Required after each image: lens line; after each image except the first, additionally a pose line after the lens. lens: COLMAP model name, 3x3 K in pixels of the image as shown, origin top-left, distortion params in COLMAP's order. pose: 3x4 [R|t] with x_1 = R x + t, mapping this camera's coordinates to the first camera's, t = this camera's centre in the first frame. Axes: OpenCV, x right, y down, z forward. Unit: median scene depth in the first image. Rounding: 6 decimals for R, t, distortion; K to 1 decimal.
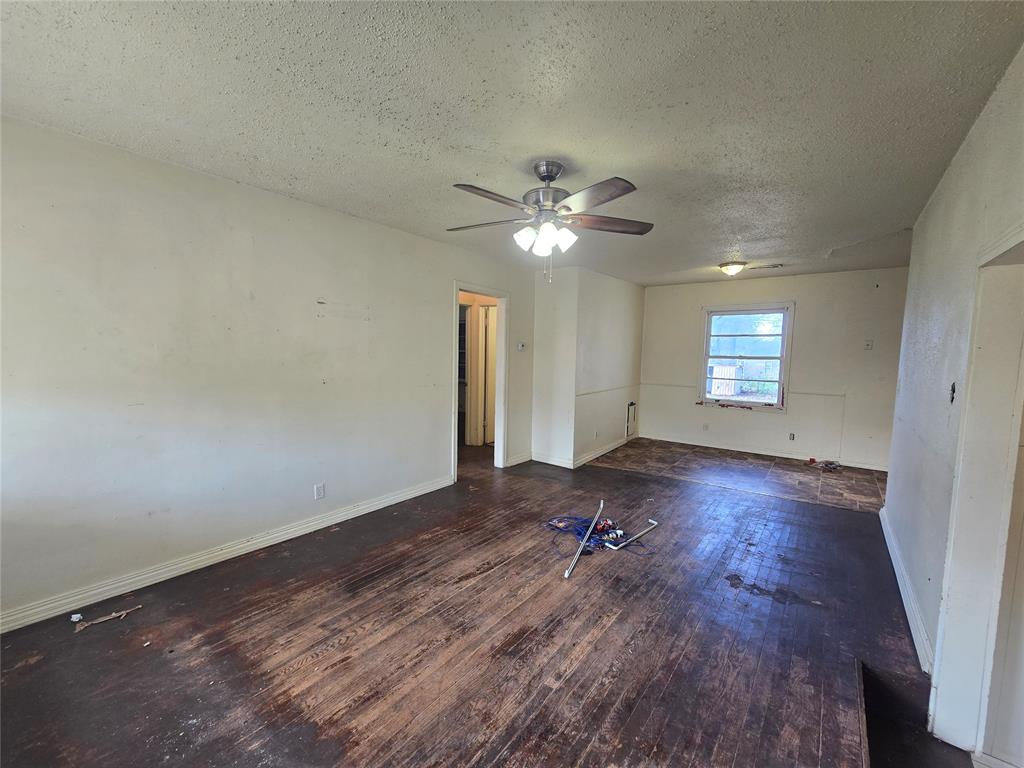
lens RADIAL K [[419.7, 0, 508.2], [0, 419.7, 385.0], [0, 0, 1]] dist [-0.004114, -0.000586]
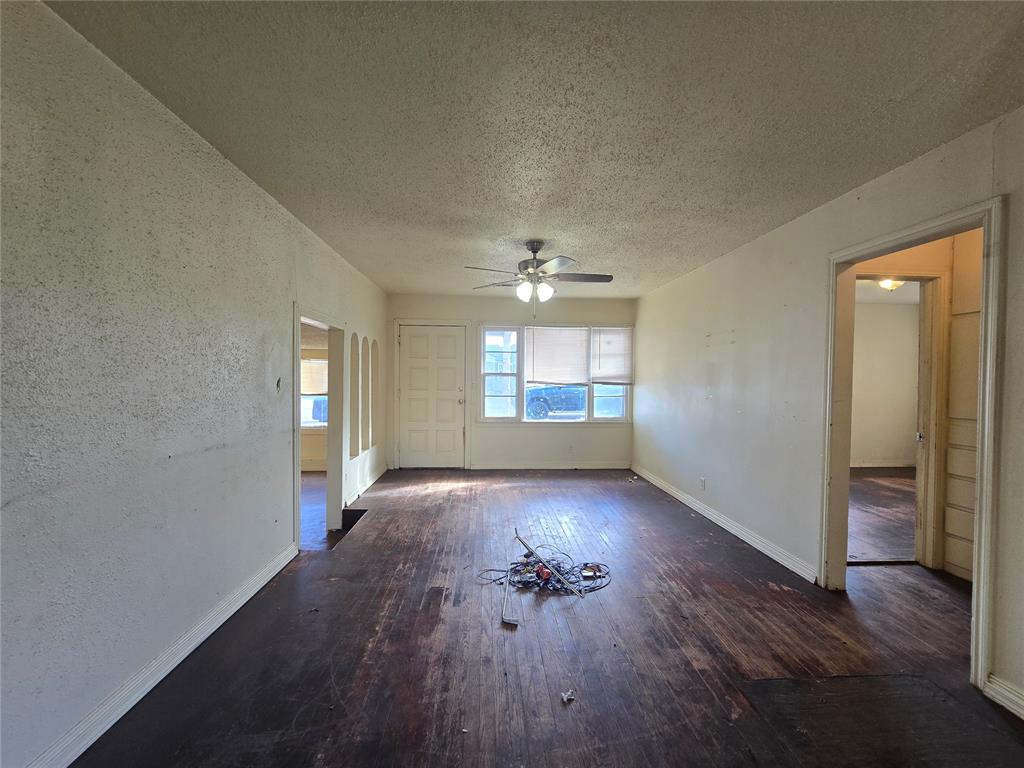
lens RADIAL K [[419.7, 0, 508.0], [0, 419.7, 384.1], [0, 0, 1]] dist [-0.004114, -0.000586]
pose [[-0.756963, -0.014783, -0.653291, 1.277777], [-0.074860, 0.995124, 0.064222, -0.129523], [0.649156, 0.097519, -0.754378, 2.382292]]
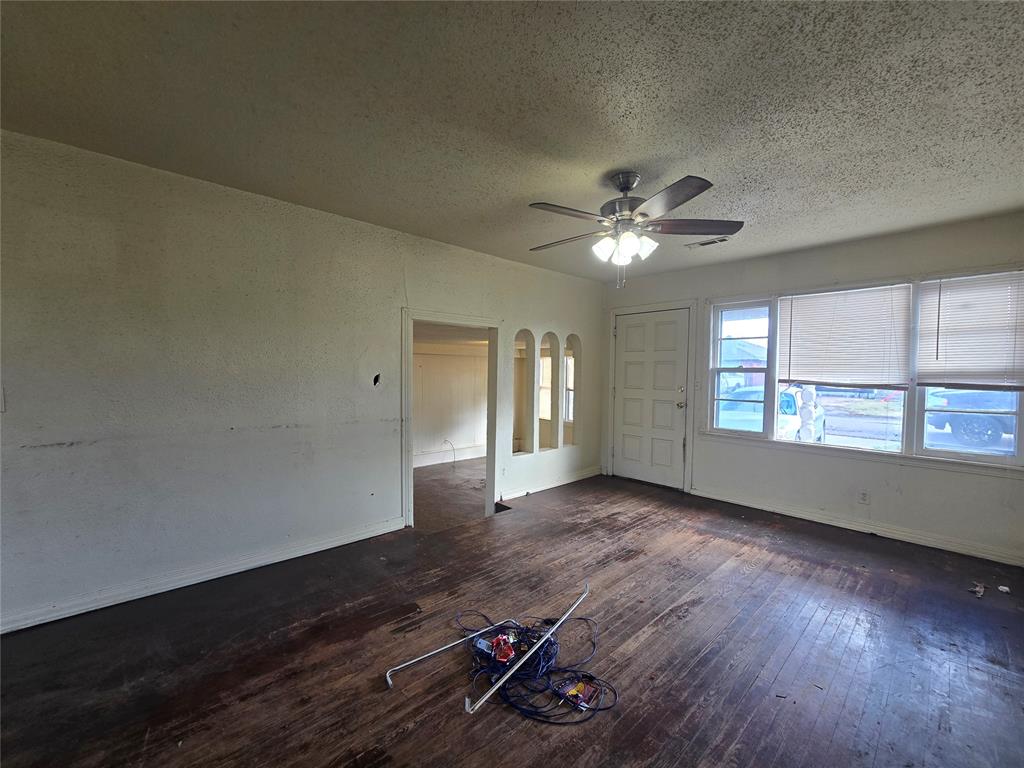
lens RADIAL K [[419.7, 0, 506.4], [0, 419.7, 386.4], [0, 0, 1]] dist [-0.004114, -0.000586]
pose [[-0.985739, -0.030925, 0.165417, 0.214795], [-0.011403, 0.992985, 0.117688, -0.154168], [-0.167896, 0.114124, -0.979177, 2.362274]]
